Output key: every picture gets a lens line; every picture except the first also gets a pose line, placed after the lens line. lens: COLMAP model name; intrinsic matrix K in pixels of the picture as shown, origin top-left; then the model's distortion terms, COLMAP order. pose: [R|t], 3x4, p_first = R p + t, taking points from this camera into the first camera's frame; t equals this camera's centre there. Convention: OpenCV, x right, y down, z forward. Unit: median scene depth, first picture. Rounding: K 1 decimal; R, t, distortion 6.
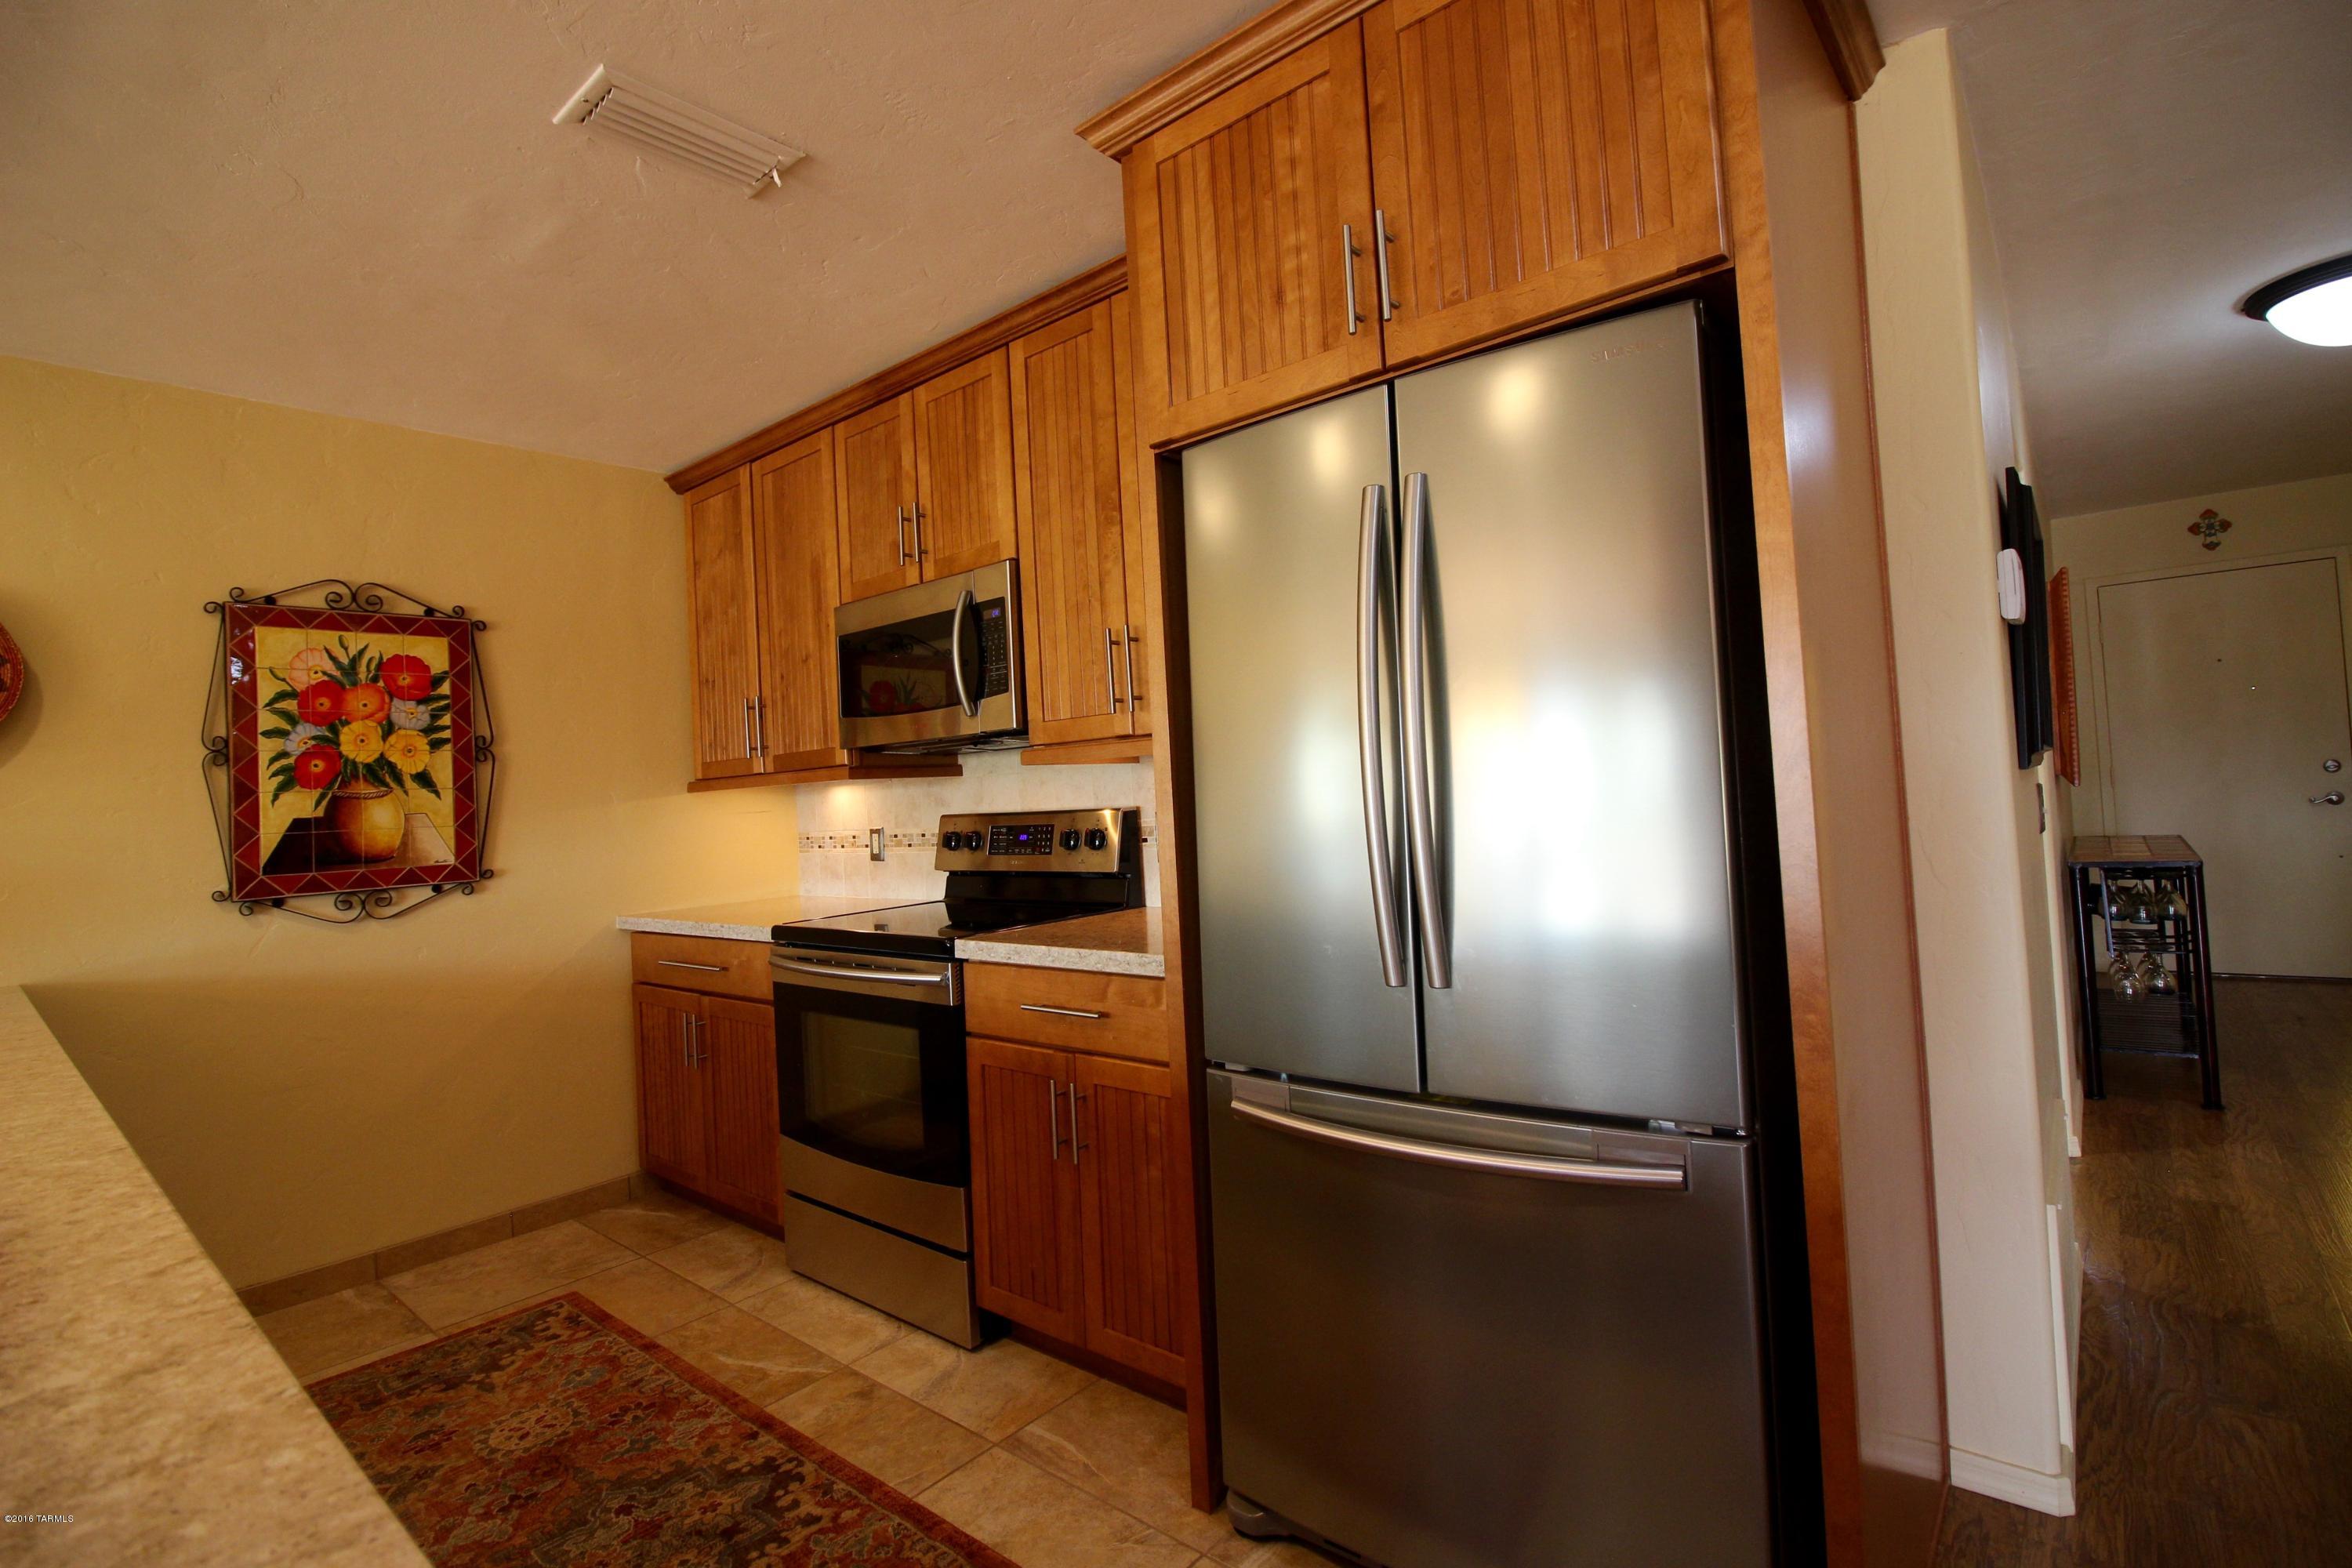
lens RADIAL K [[1083.3, 0, 1183.7], [0, 1083.3, 763.3], [0, 0, 1]] dist [0.003916, -0.016288]
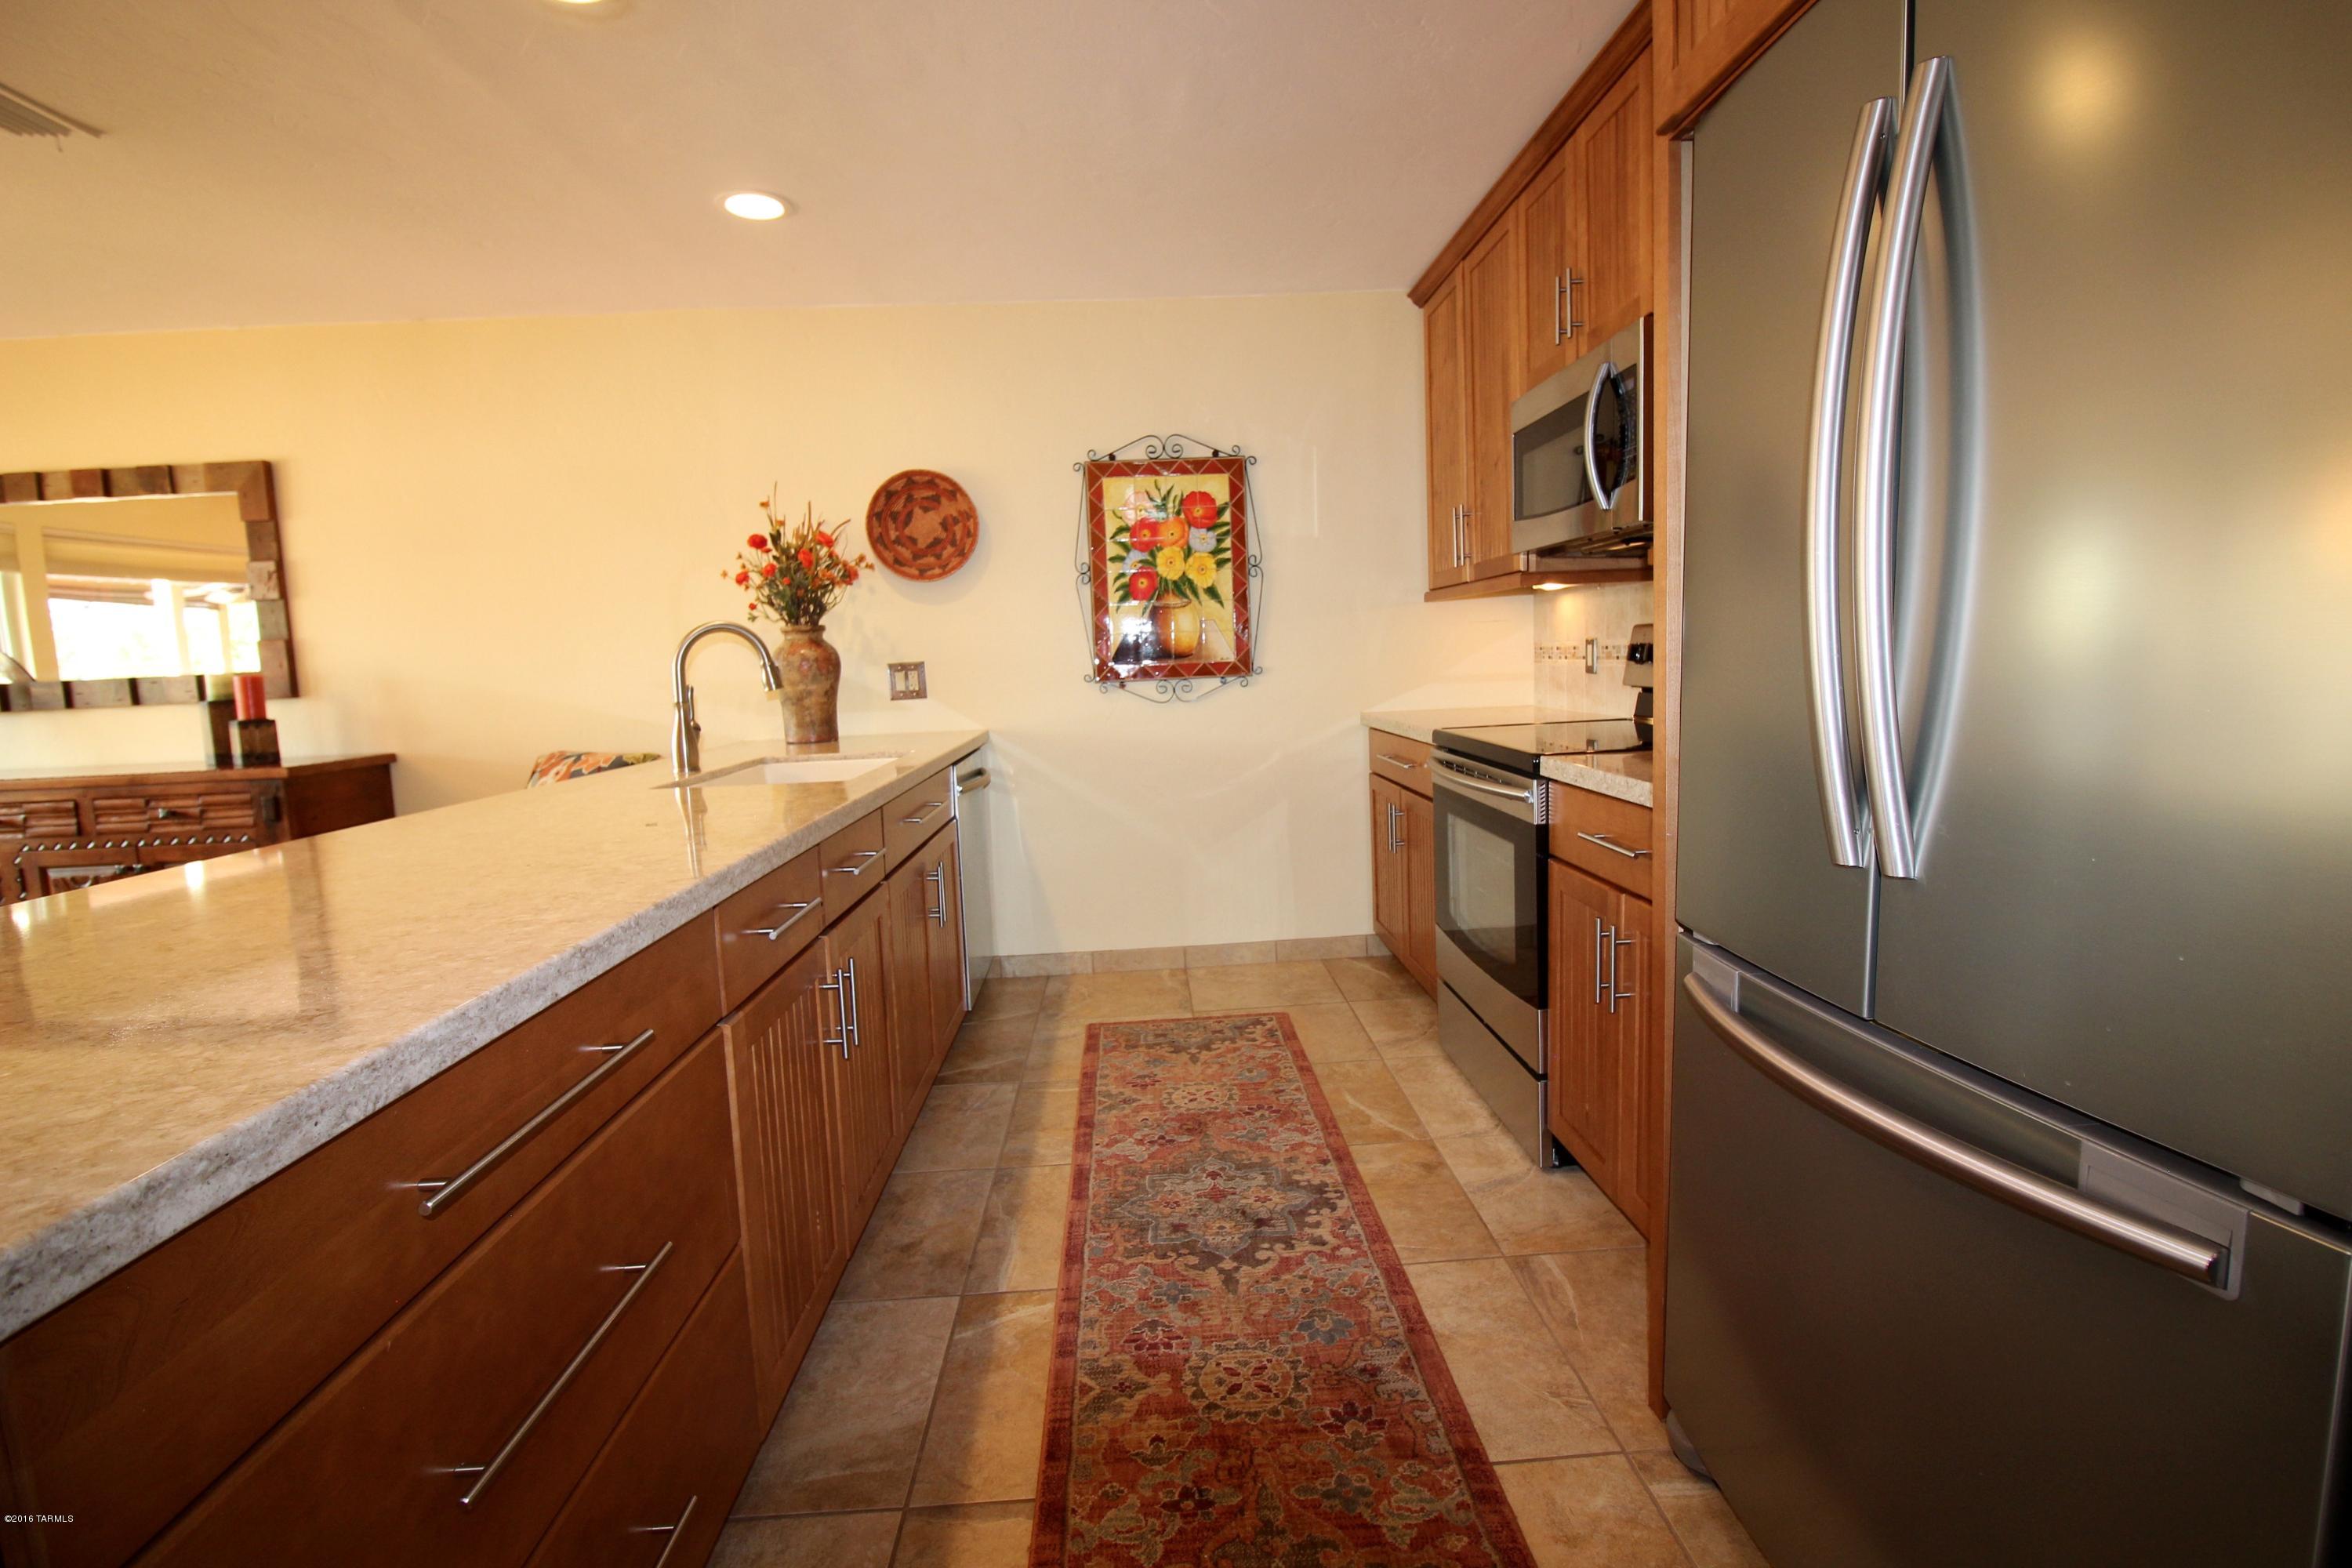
lens RADIAL K [[1083.3, 0, 1183.7], [0, 1083.3, 763.3], [0, 0, 1]] dist [0.003916, -0.016288]
pose [[0.682419, 0.100172, -0.724065, 0.222822], [0.024317, 0.986906, 0.159454, 0.010496], [0.730556, -0.126421, 0.671048, 0.126295]]
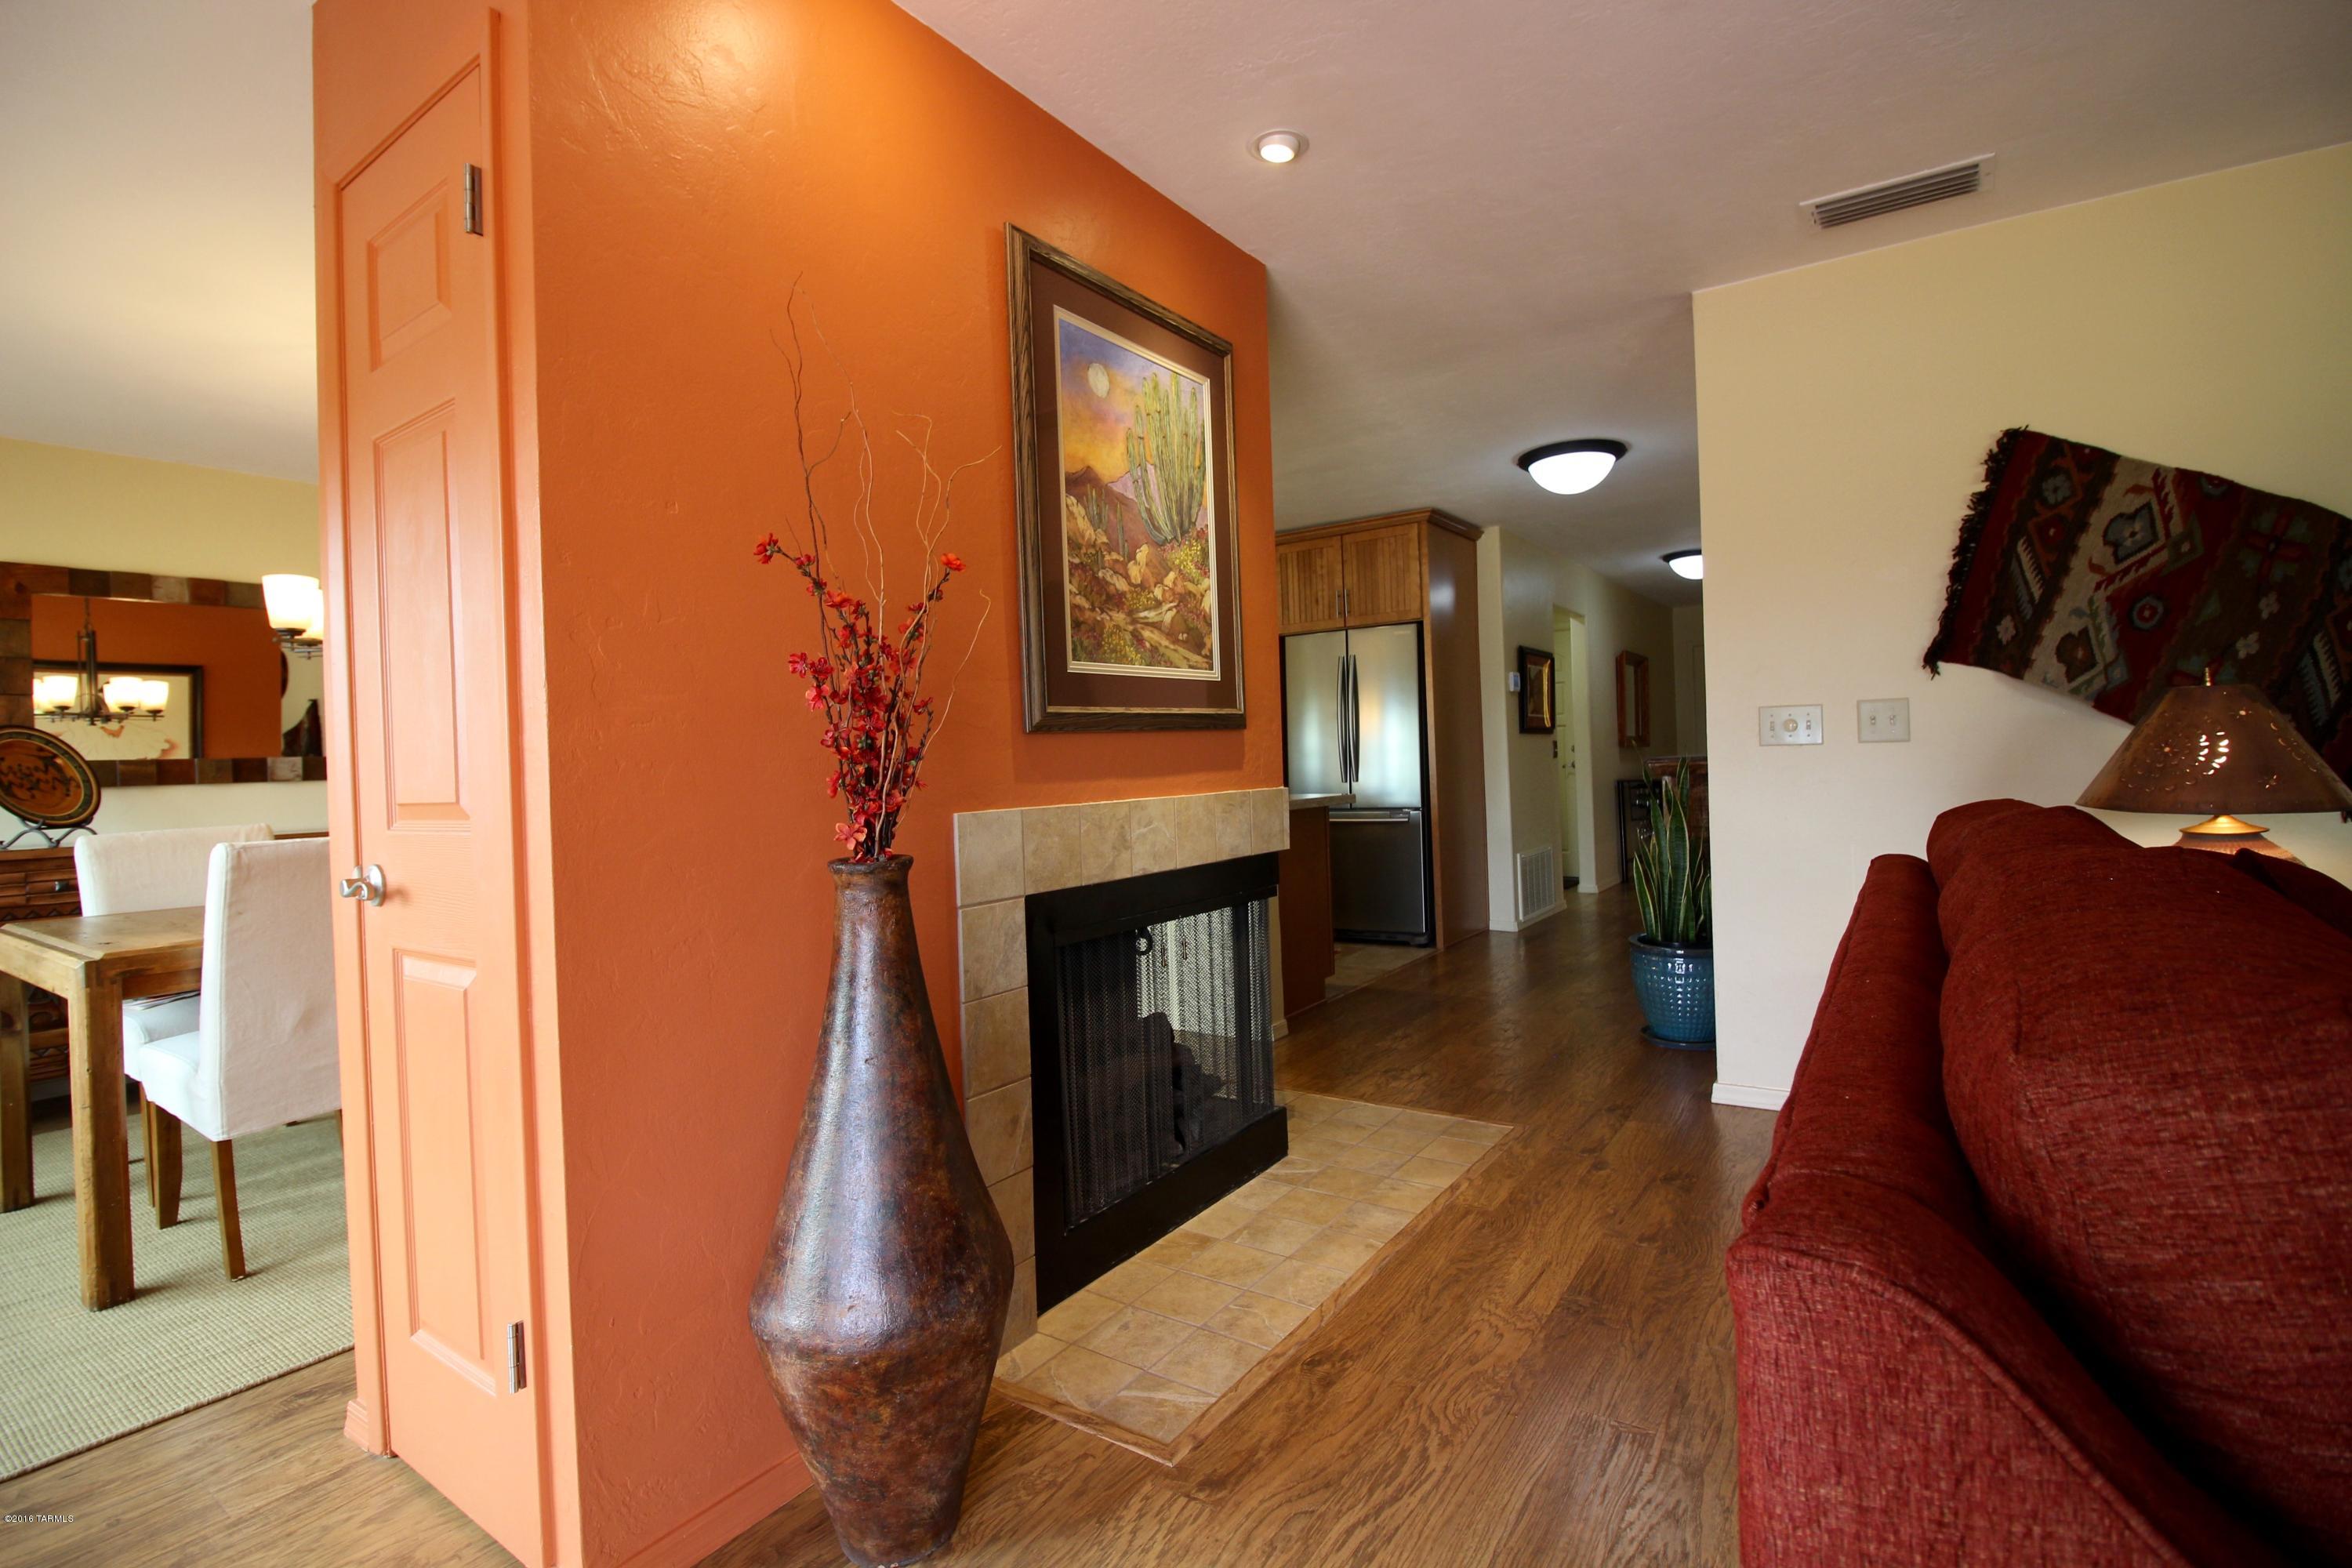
lens RADIAL K [[1083.3, 0, 1183.7], [0, 1083.3, 763.3], [0, 0, 1]] dist [0.003916, -0.016288]
pose [[0.994852, 0.018599, 0.099614, -0.440471], [-0.021042, 0.999502, 0.023530, 0.030257], [-0.099127, -0.025505, 0.994748, -1.620049]]
